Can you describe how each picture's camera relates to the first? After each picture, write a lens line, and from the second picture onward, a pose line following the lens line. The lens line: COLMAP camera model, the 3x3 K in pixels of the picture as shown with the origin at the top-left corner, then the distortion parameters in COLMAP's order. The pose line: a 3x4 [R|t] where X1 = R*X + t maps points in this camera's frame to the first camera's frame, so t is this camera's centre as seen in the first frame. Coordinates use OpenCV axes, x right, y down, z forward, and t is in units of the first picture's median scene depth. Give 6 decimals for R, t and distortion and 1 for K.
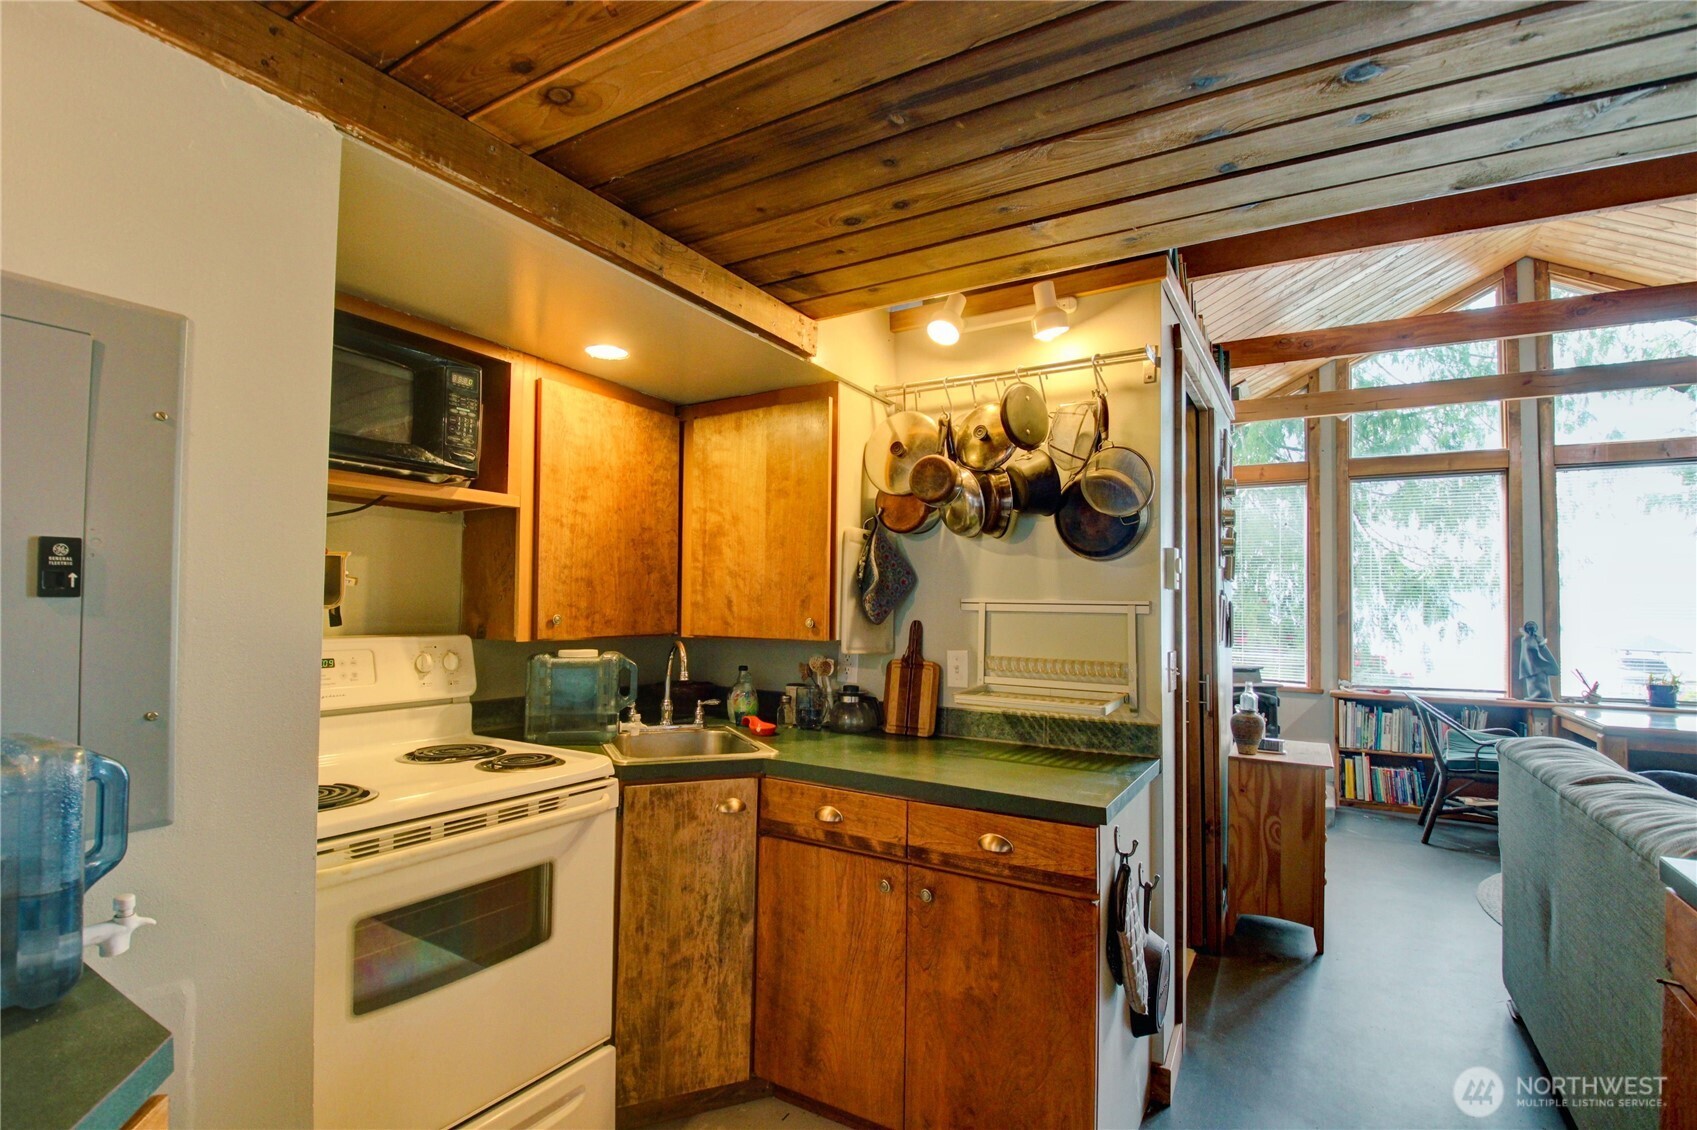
lens RADIAL K [[787.8, 0, 845.8], [0, 787.8, 566.0], [0, 0, 1]] dist [-0.015734, -0.017352]
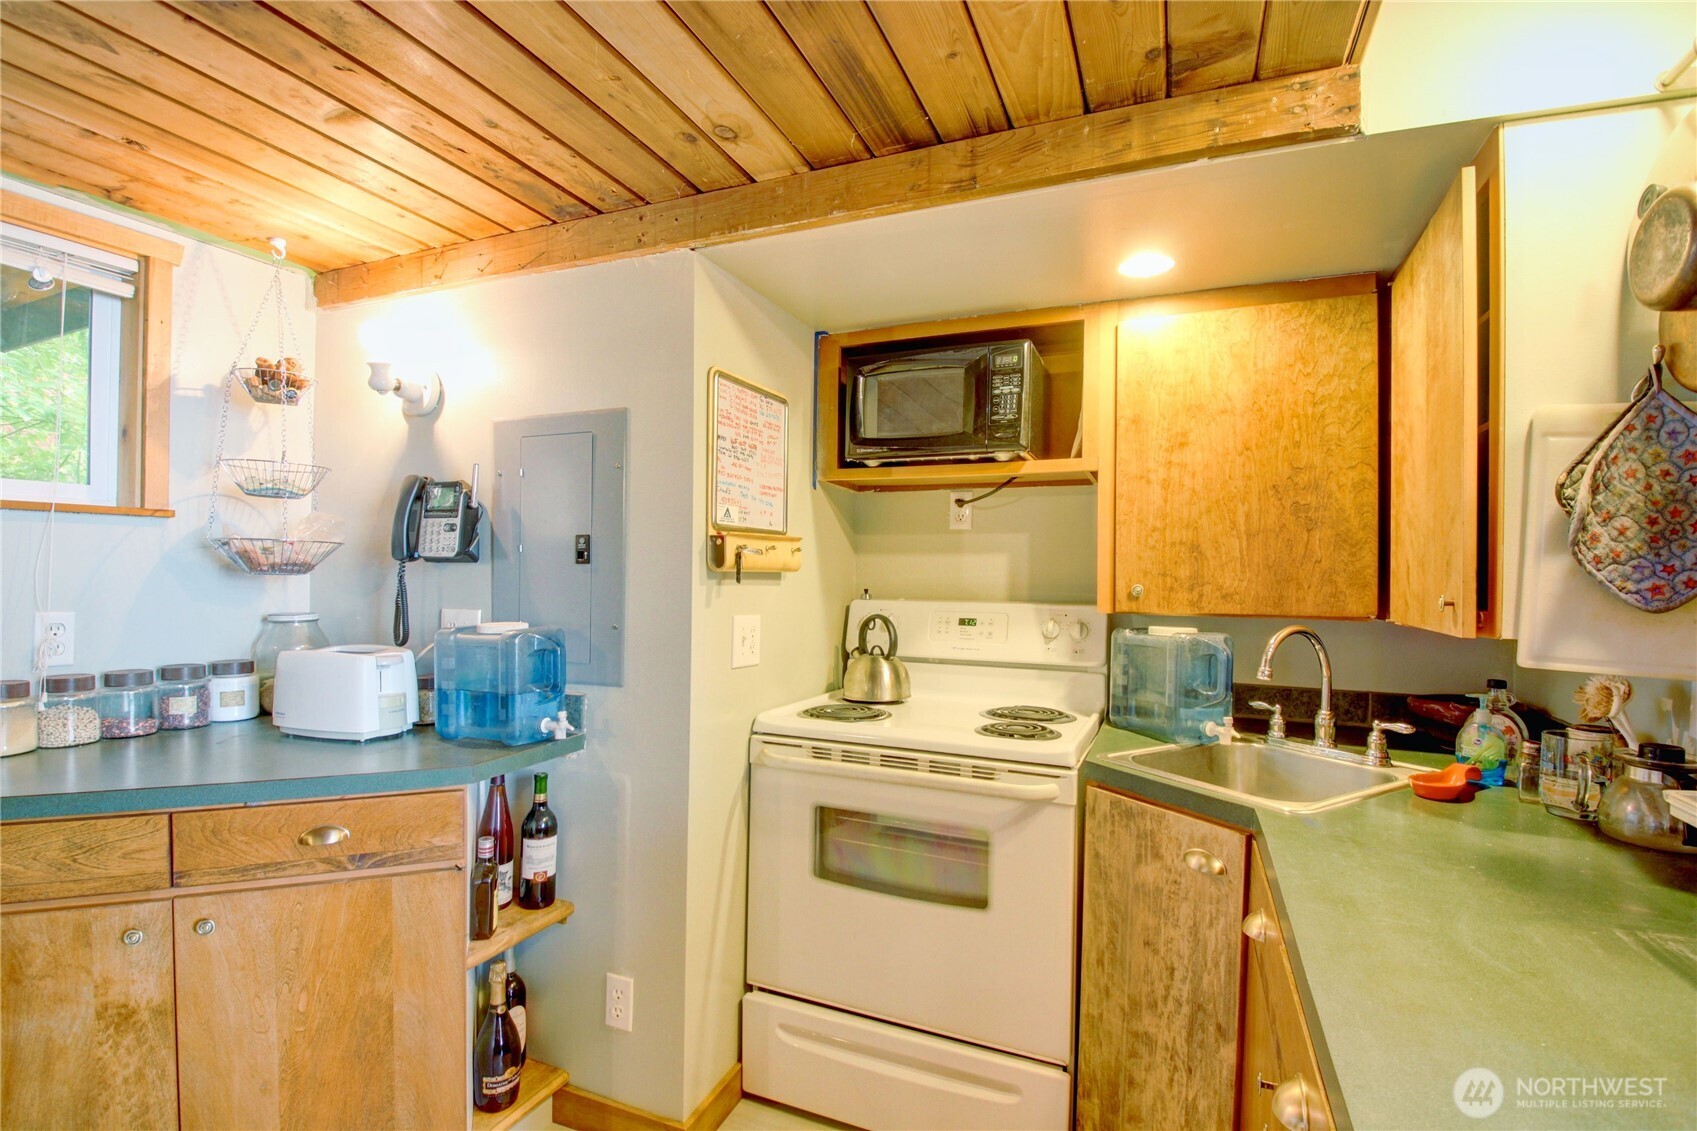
lens RADIAL K [[787.8, 0, 842.2], [0, 787.8, 570.3], [0, 0, 1]] dist [-0.015734, -0.017352]
pose [[0.114788, -0.016799, -0.993248, 0.482577], [0.037642, 0.999213, -0.012549, 0.046000], [0.992677, -0.035947, 0.115330, 0.591807]]
